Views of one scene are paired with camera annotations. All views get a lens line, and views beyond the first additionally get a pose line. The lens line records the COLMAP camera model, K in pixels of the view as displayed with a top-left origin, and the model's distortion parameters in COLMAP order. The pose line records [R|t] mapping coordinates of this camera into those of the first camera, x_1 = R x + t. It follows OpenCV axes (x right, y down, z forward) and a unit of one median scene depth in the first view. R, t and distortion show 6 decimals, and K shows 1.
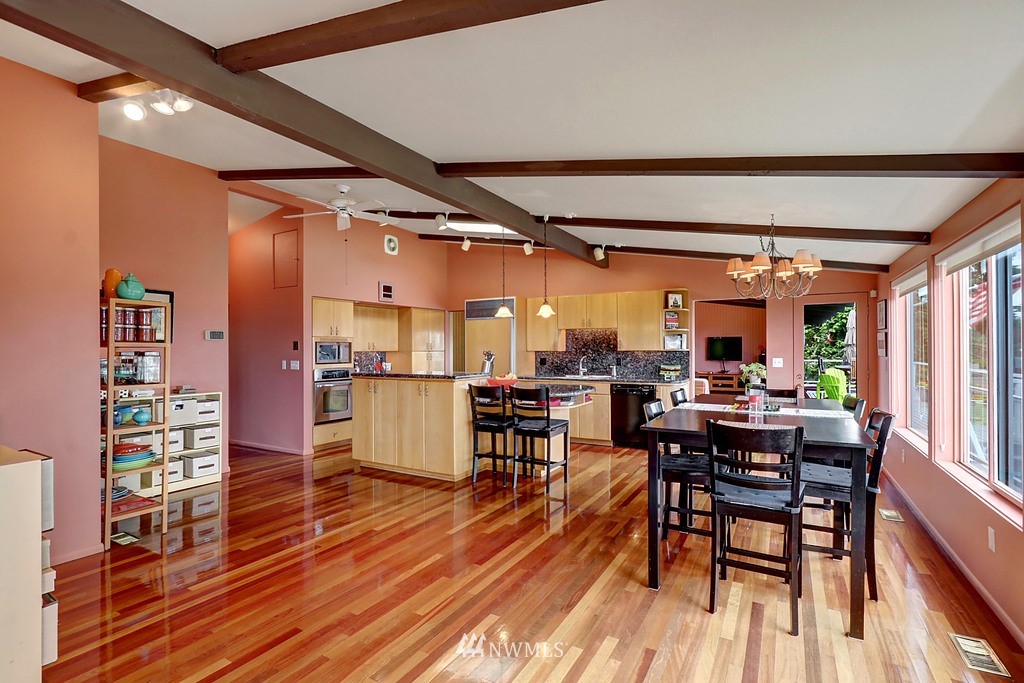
lens RADIAL K [[472.2, 0, 511.6], [0, 472.2, 349.8], [0, 0, 1]] dist [-0.015019, 0.001169]
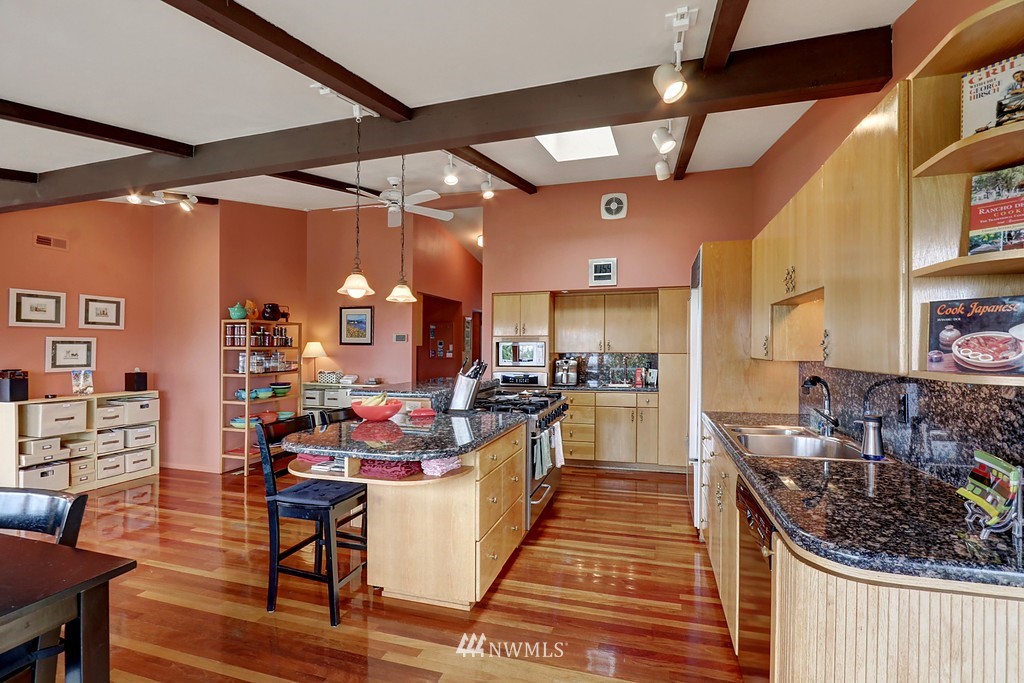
lens RADIAL K [[472.2, 0, 511.6], [0, 472.2, 349.8], [0, 0, 1]] dist [-0.015019, 0.001169]
pose [[0.230518, 0.012469, -0.972988, 0.489514], [-0.000830, 0.999920, 0.012618, -0.013705], [0.973068, -0.002102, 0.230510, 0.809789]]
